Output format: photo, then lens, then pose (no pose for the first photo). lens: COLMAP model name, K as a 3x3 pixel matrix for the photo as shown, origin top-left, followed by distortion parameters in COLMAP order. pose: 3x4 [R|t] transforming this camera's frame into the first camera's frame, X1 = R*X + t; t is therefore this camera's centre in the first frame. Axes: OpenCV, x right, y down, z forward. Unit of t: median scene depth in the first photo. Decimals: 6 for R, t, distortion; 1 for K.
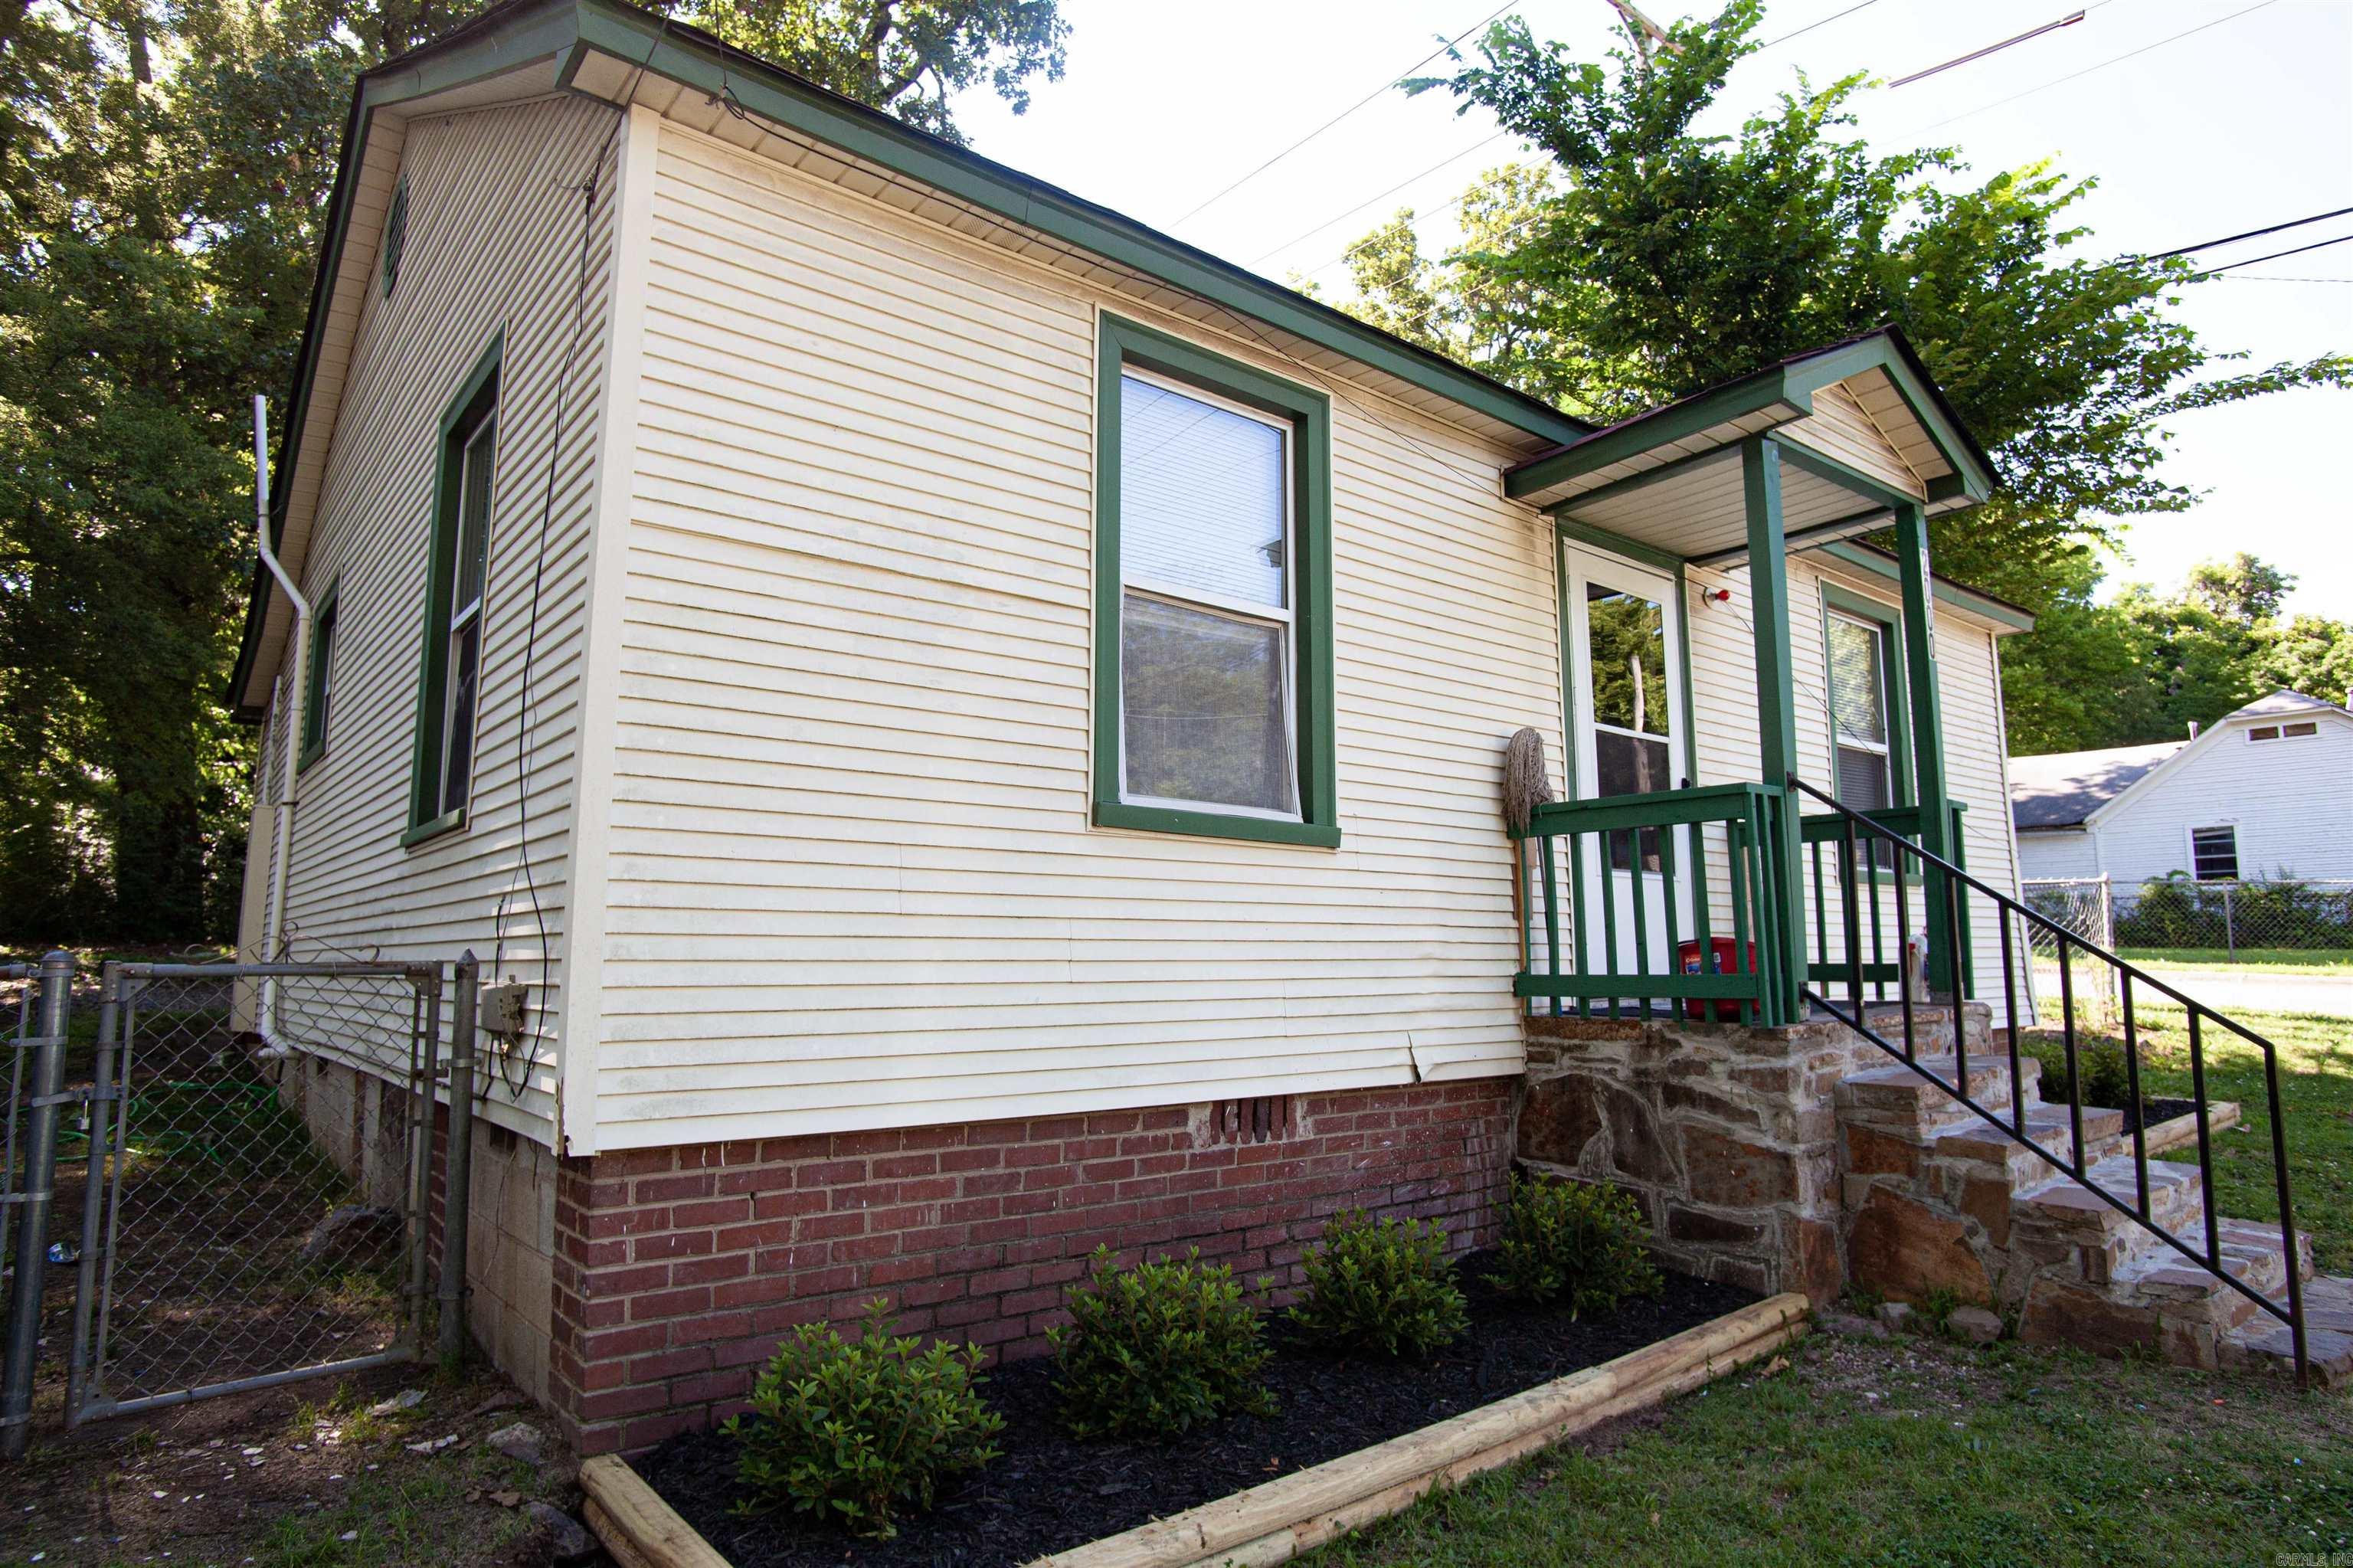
lens RADIAL K [[1349.5, 0, 1176.5], [0, 1349.5, 784.0], [0, 0, 1]] dist [-0.026725, 0.000235]
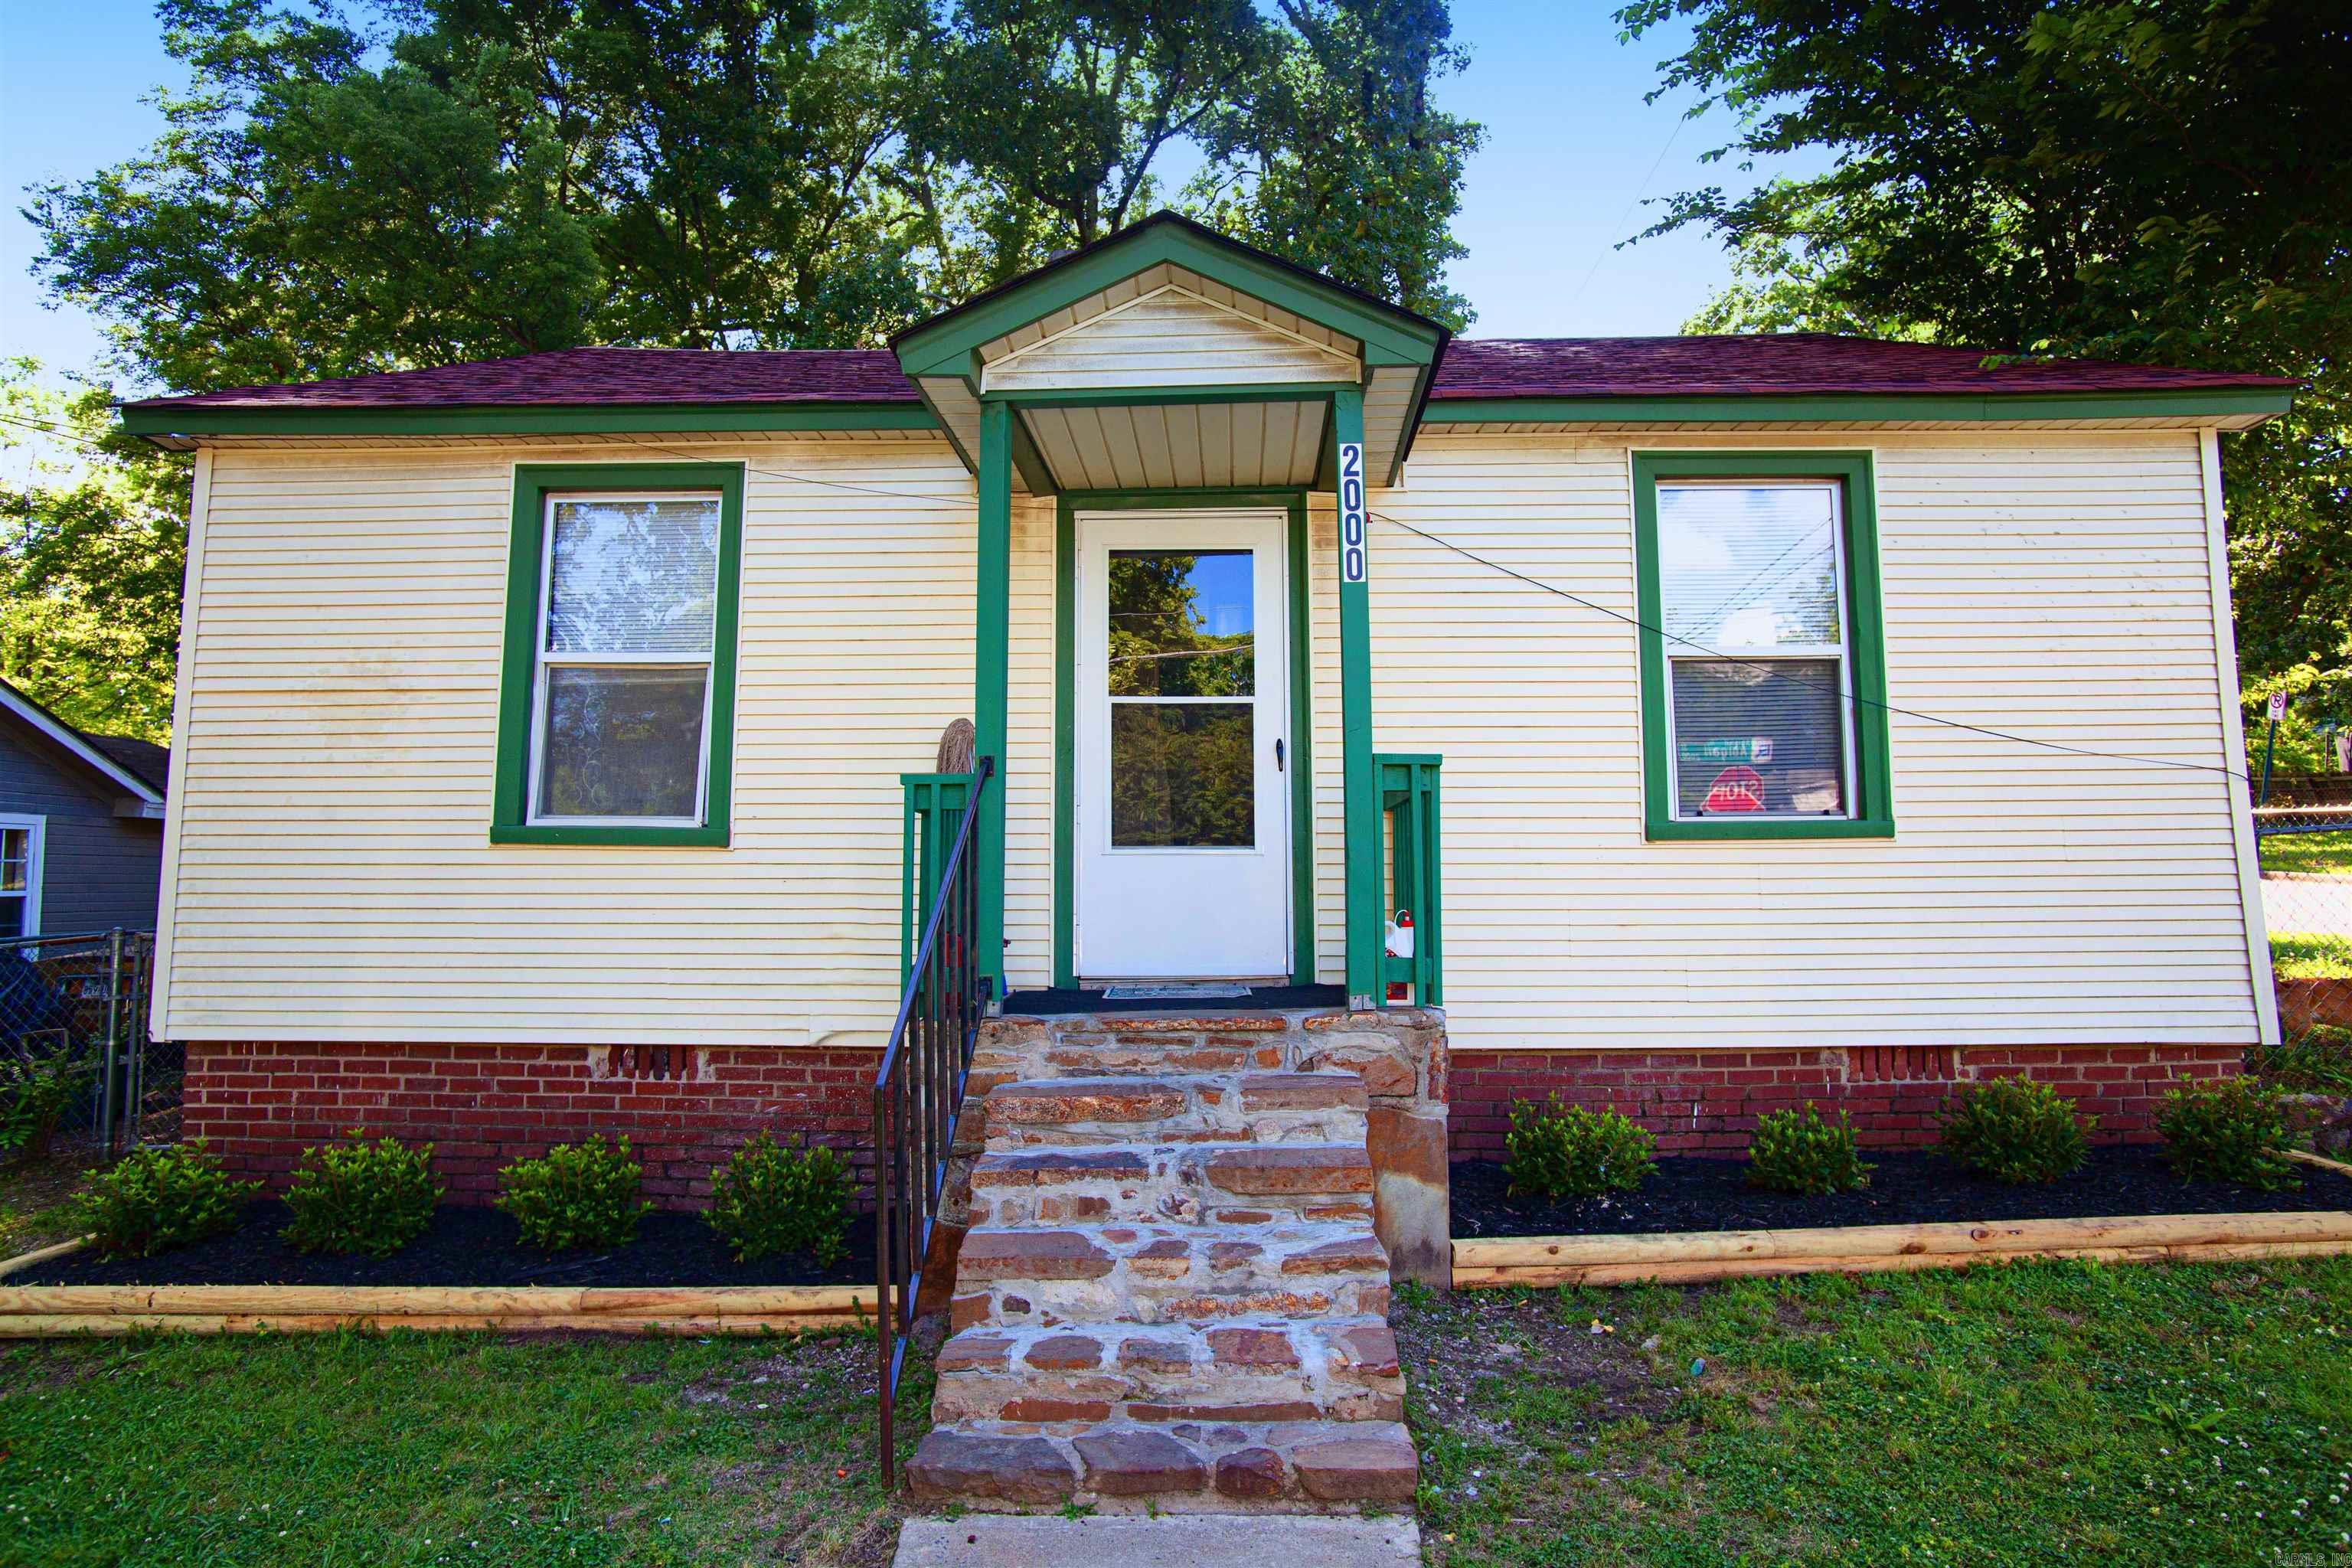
lens RADIAL K [[1372.4, 0, 1176.5], [0, 1372.4, 741.5], [0, 0, 1]] dist [-0.026544, 0.049111]
pose [[0.726379, -0.062465, -0.684450, 1.565867], [0.089622, 0.995967, 0.004217, -0.018443], [0.681426, -0.064406, 0.729048, 0.480285]]
